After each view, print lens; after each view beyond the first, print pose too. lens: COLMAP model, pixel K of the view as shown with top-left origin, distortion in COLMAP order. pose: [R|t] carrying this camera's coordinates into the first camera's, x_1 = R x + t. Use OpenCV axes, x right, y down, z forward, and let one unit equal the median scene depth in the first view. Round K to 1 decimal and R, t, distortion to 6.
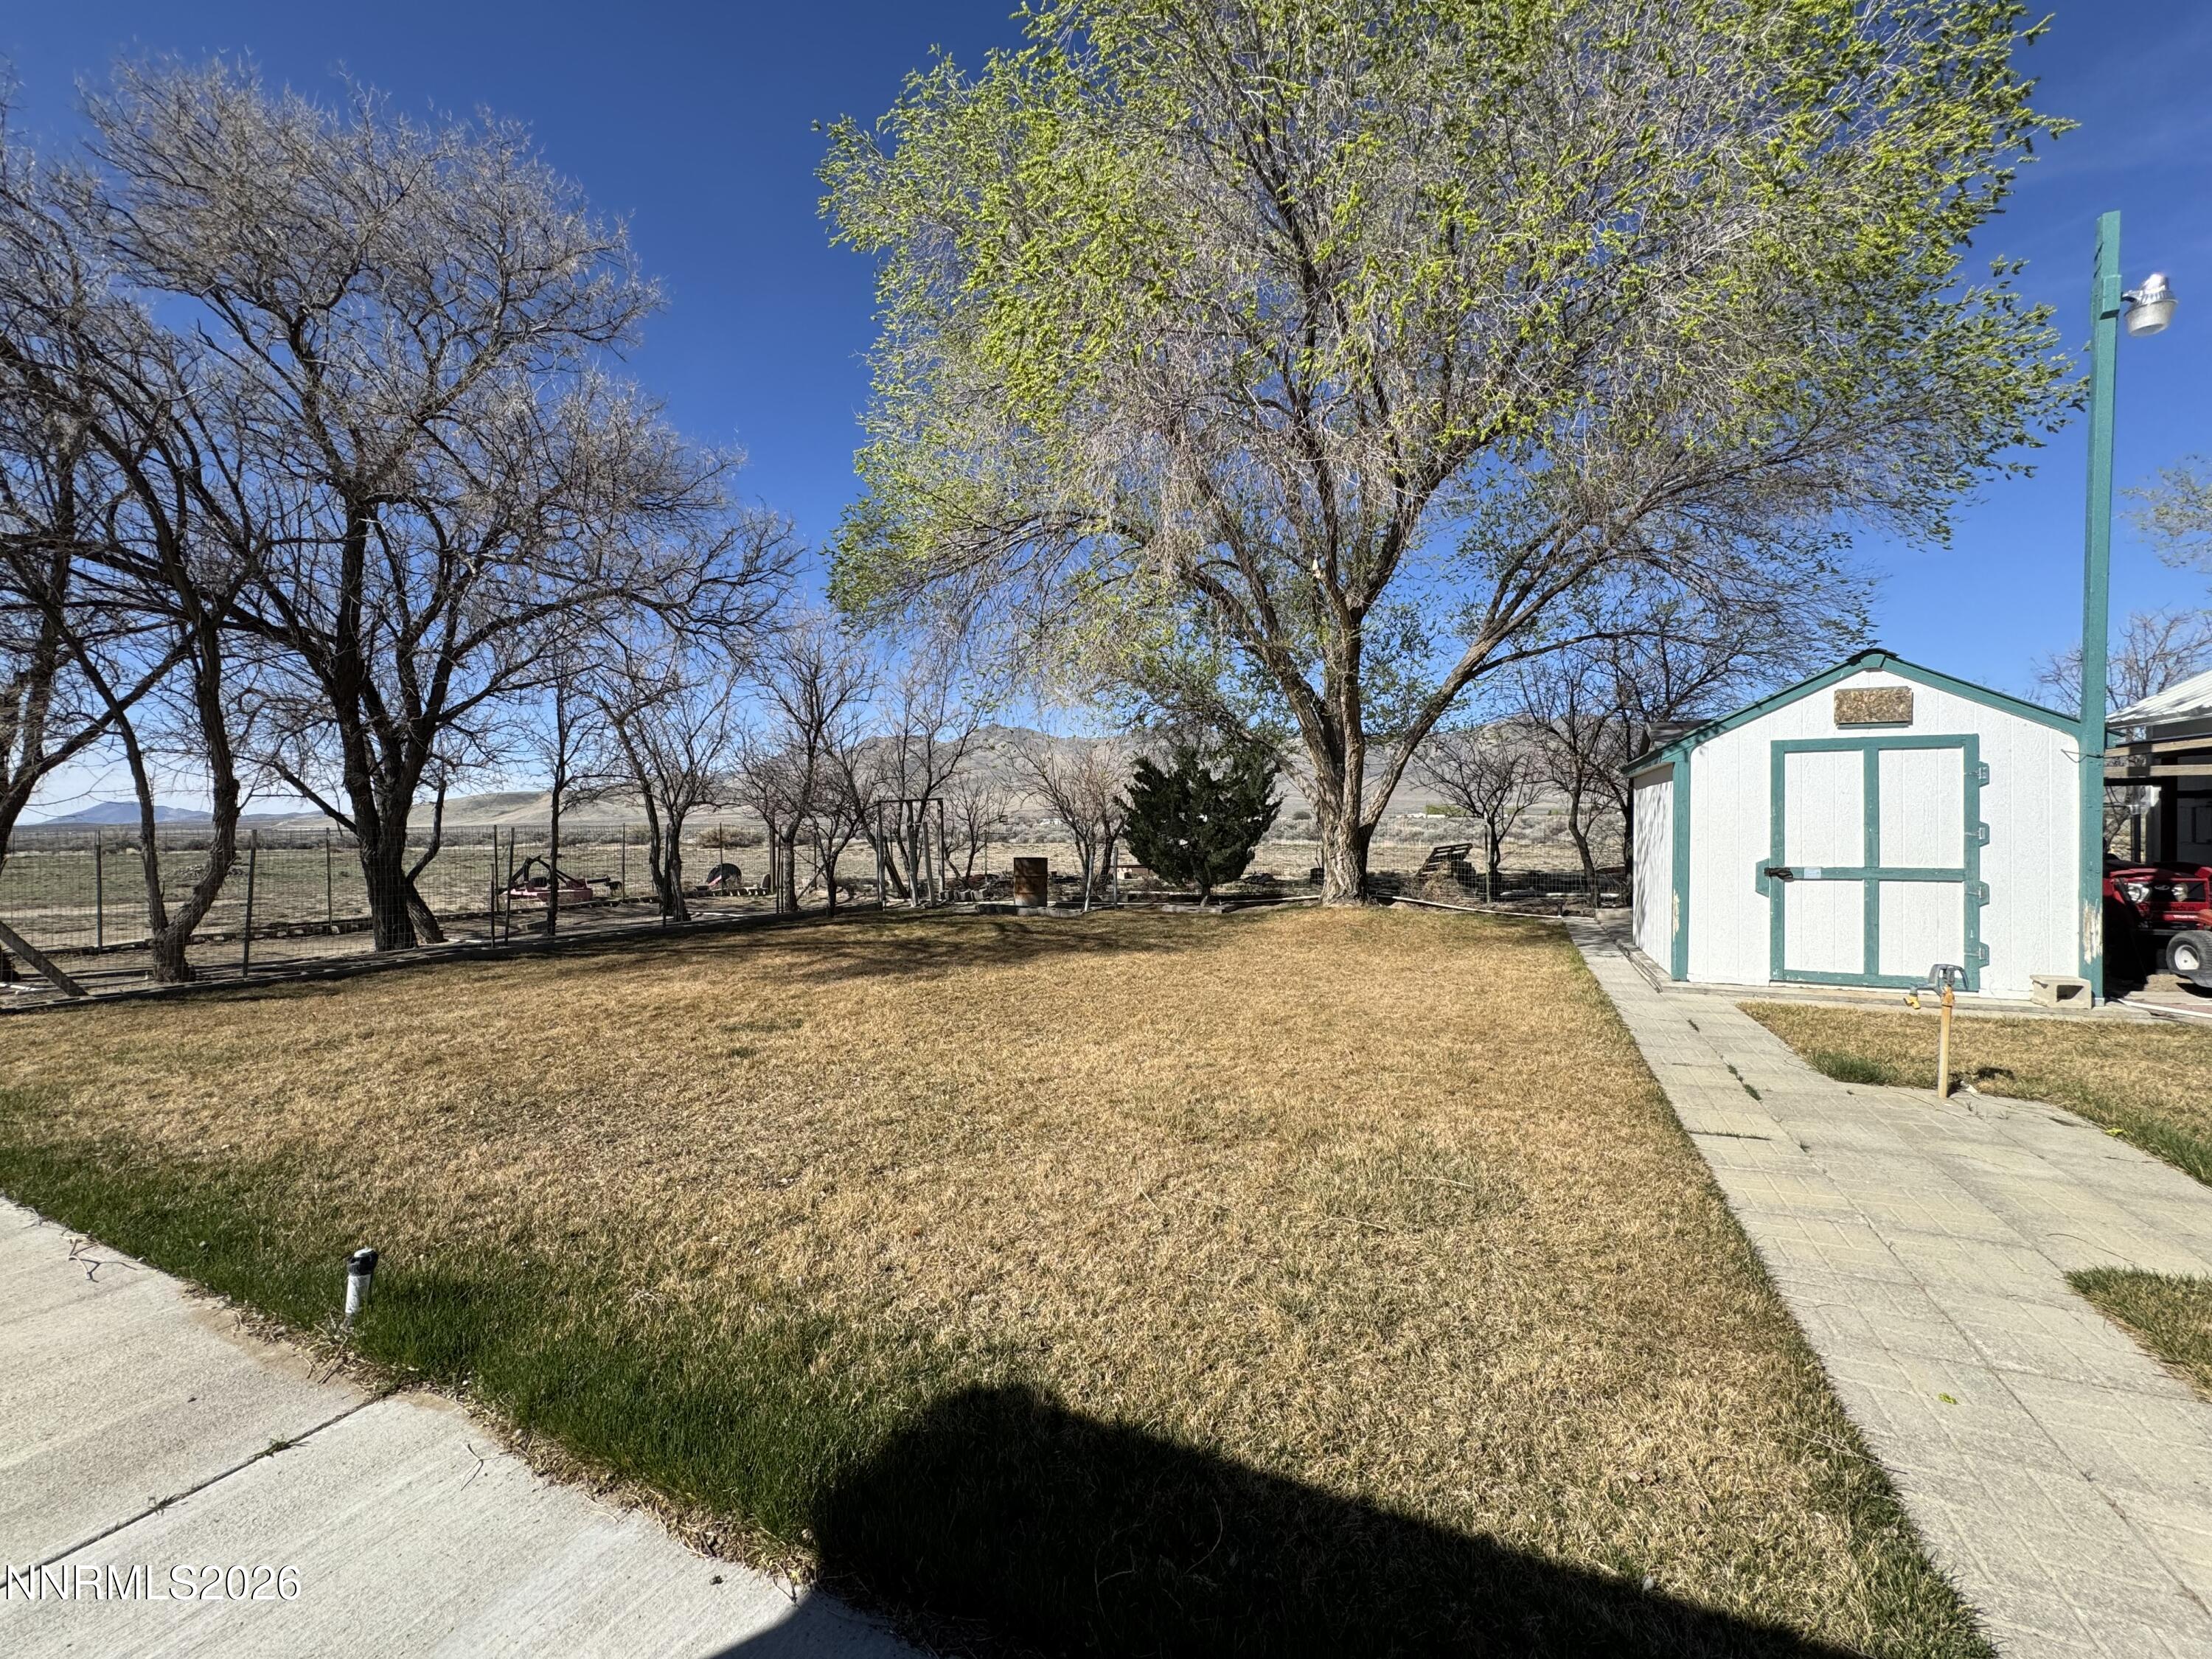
lens RADIAL K [[890.5, 0, 1099.2], [0, 890.5, 829.4], [0, 0, 1]] dist [0.000342, 0.000105]
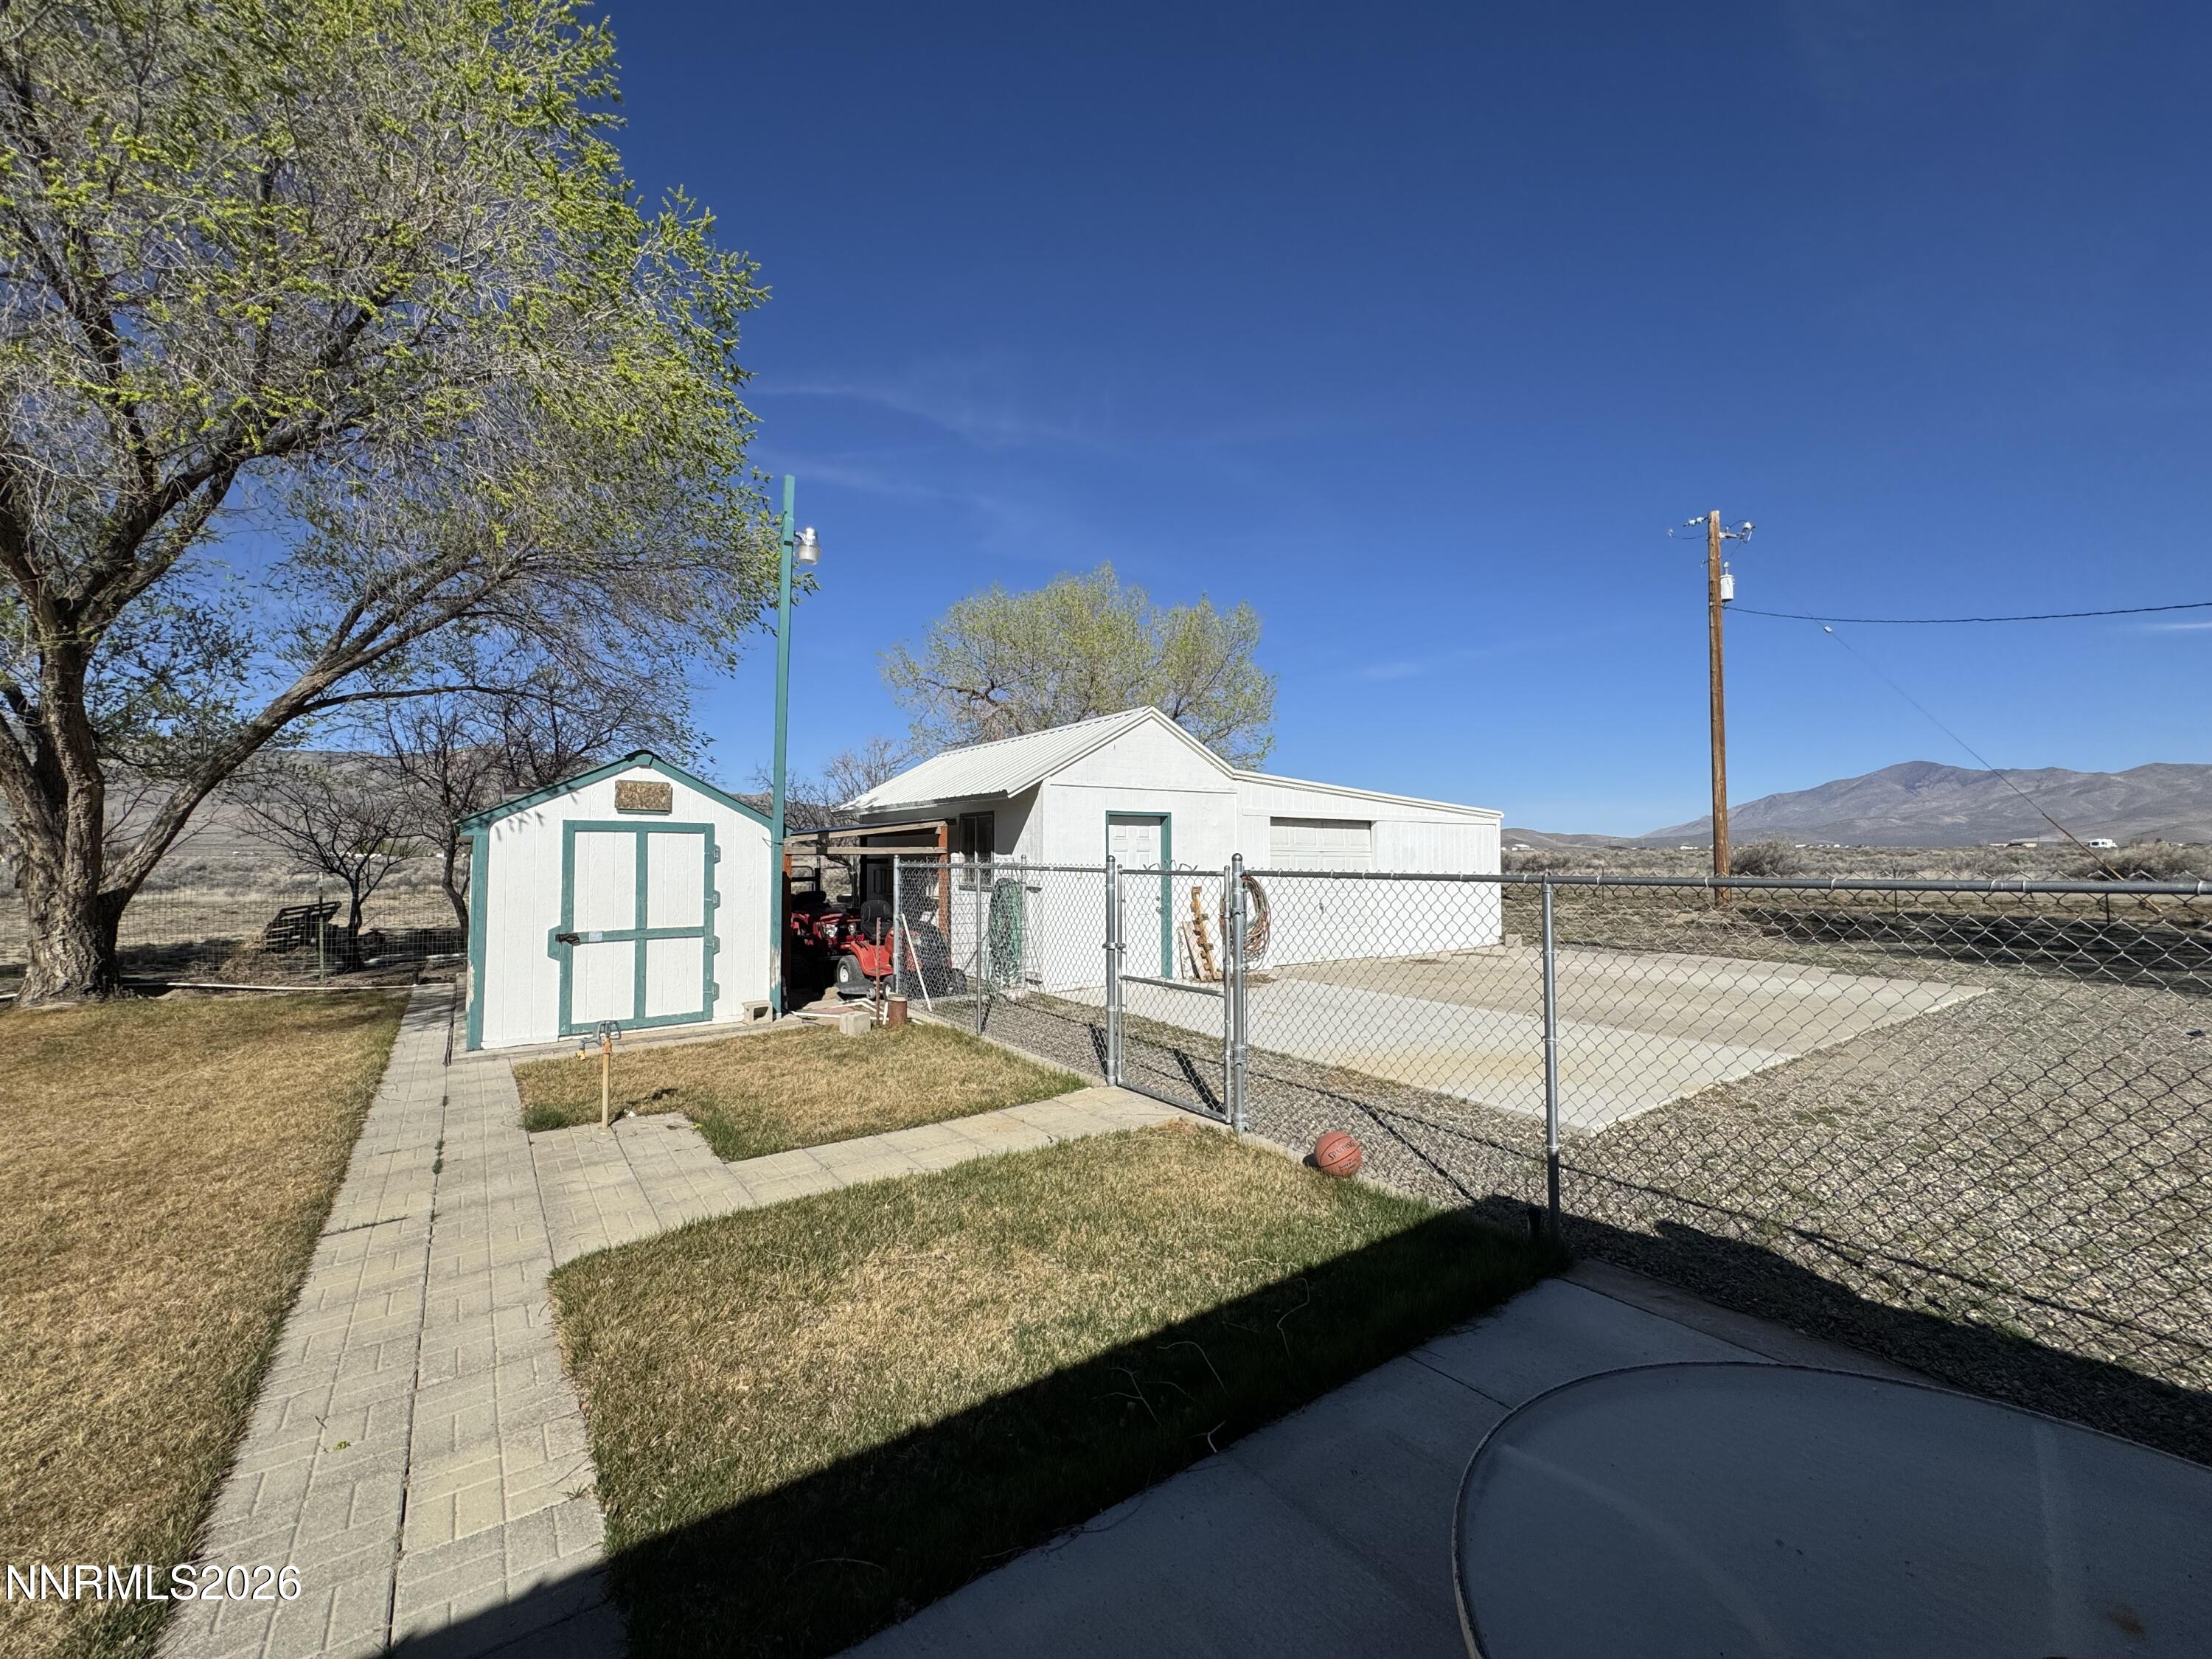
lens RADIAL K [[890.5, 0, 1099.2], [0, 890.5, 829.4], [0, 0, 1]] dist [0.000342, 0.000105]
pose [[0.484141, 0.037223, 0.874198, 0.105361], [0.006620, 0.998910, -0.046199, -0.032272], [-0.874965, 0.028154, 0.483367, -0.132274]]
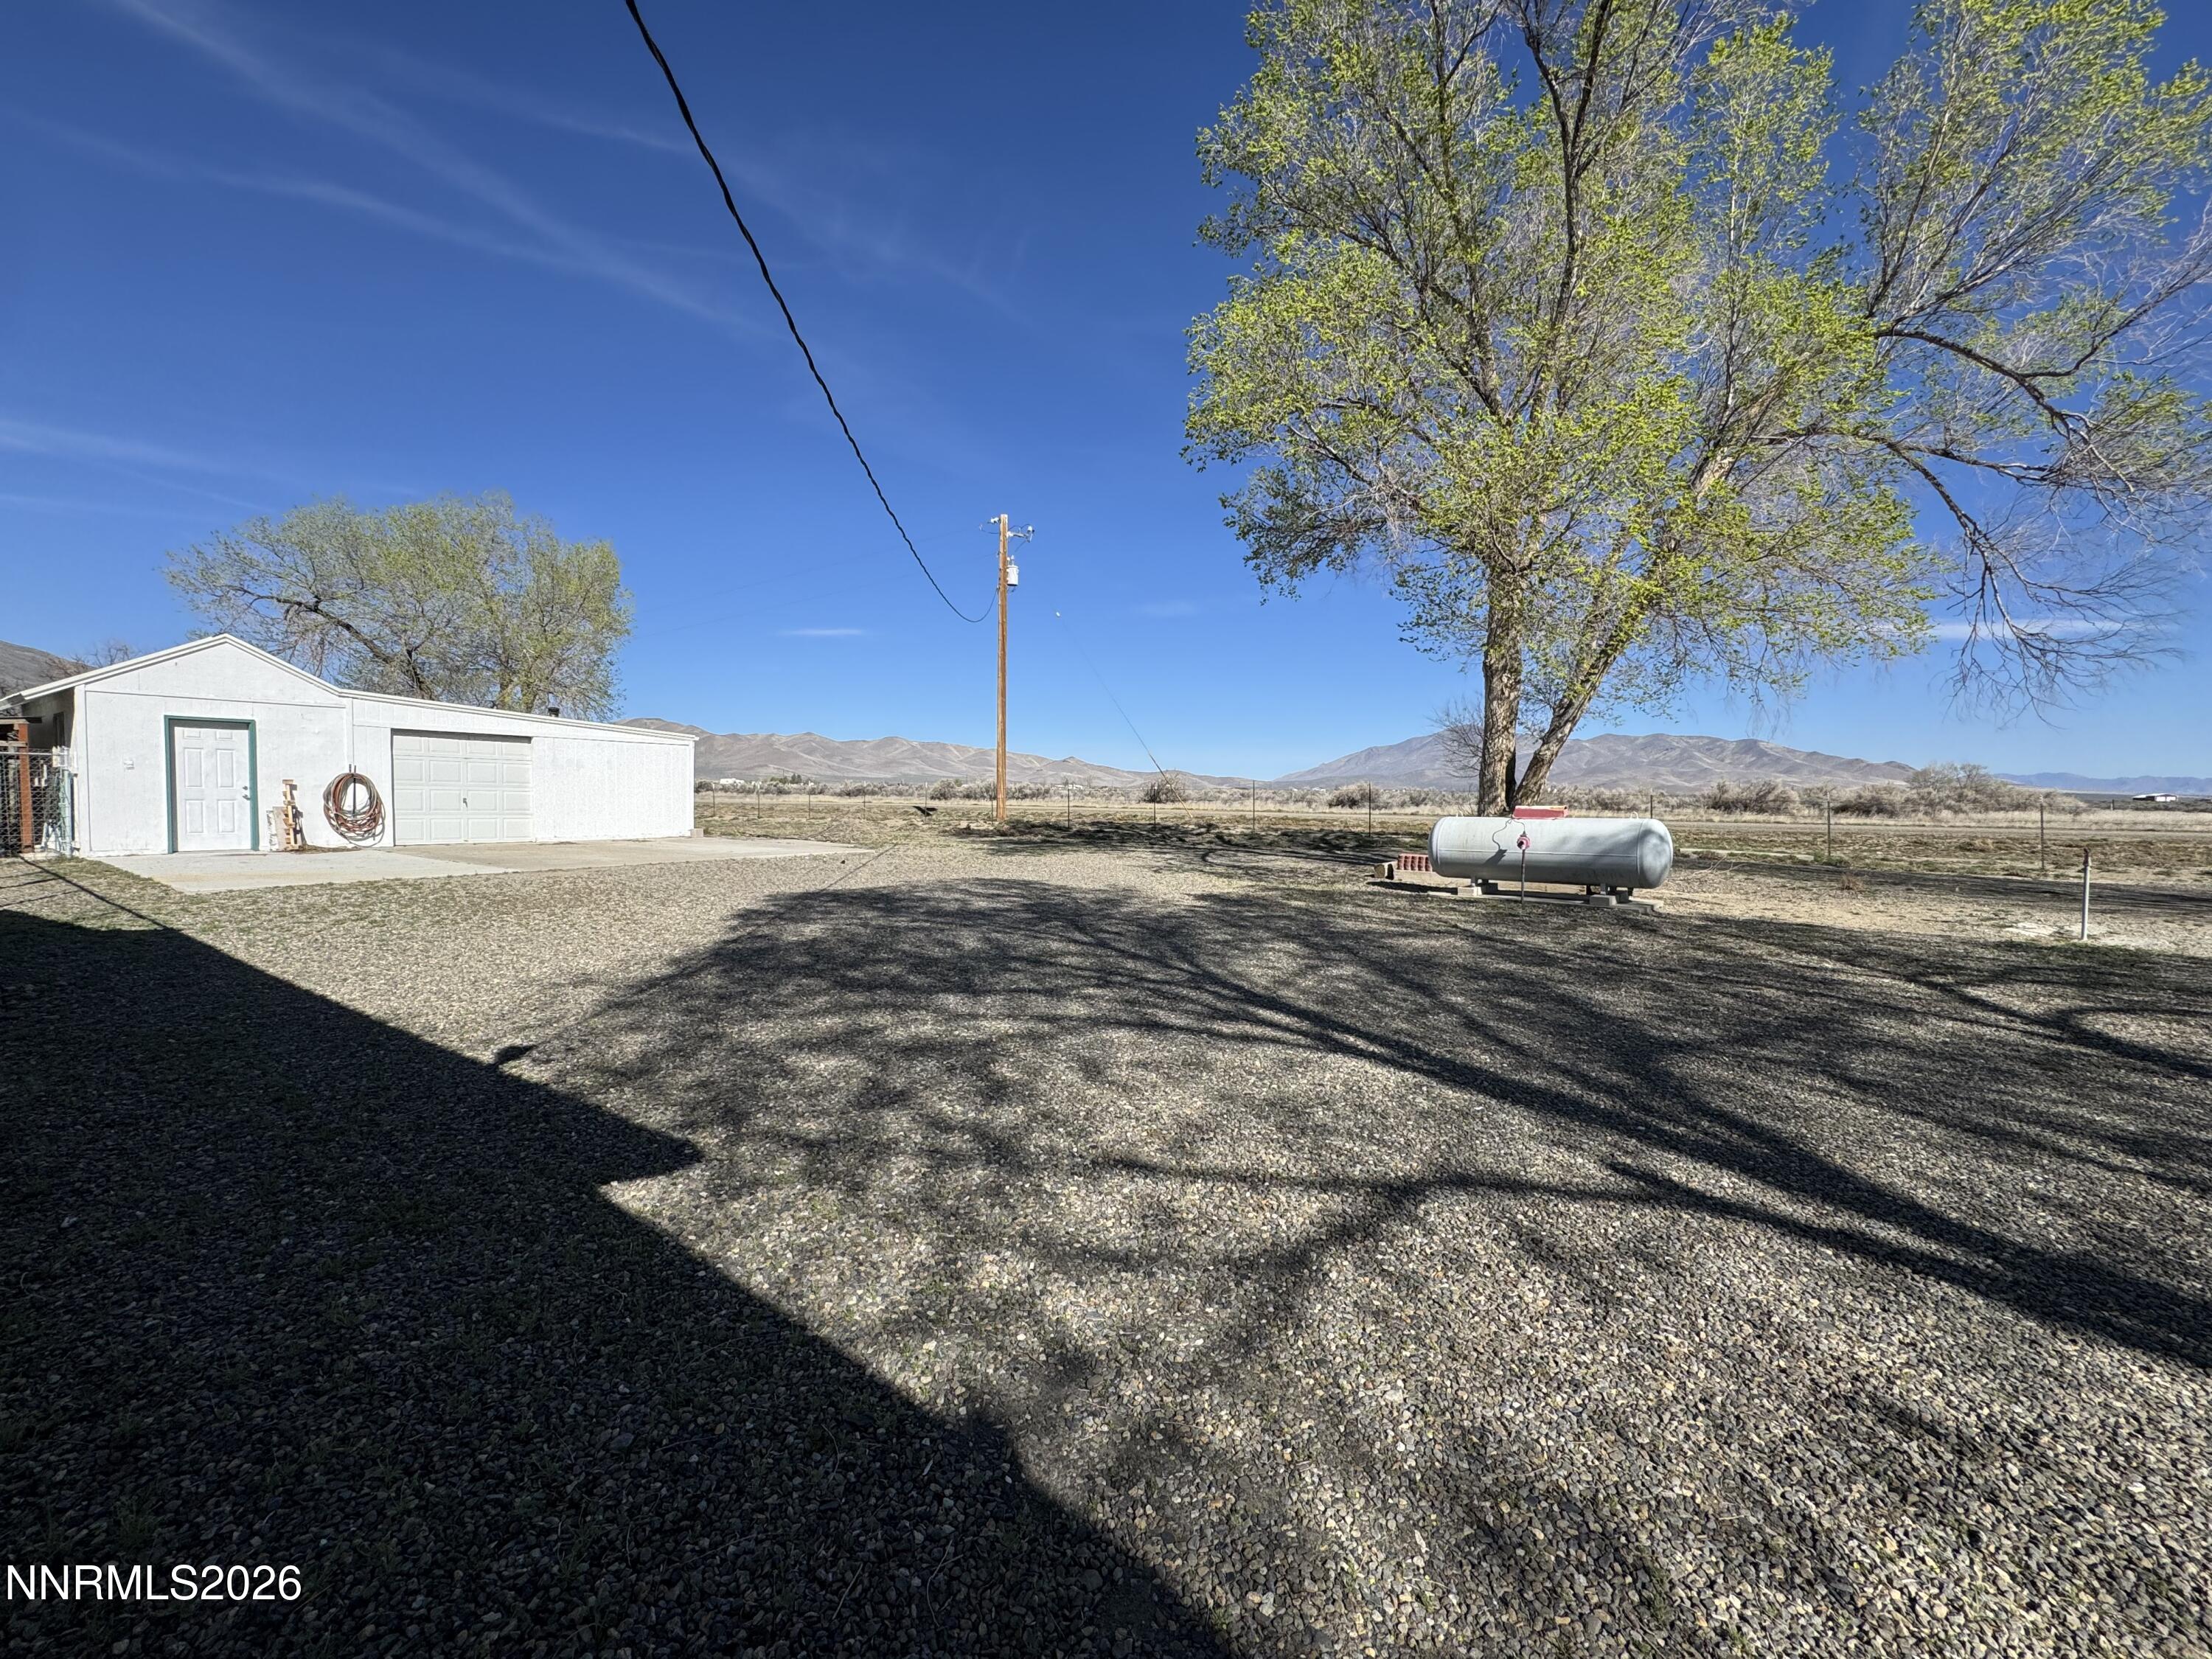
lens RADIAL K [[890.5, 0, 1099.2], [0, 890.5, 829.4], [0, 0, 1]] dist [0.000342, 0.000105]
pose [[0.149732, -0.026290, 0.988377, -0.153118], [-0.008018, 0.999581, 0.027802, 0.042418], [-0.988694, -0.012088, 0.149458, -1.696667]]
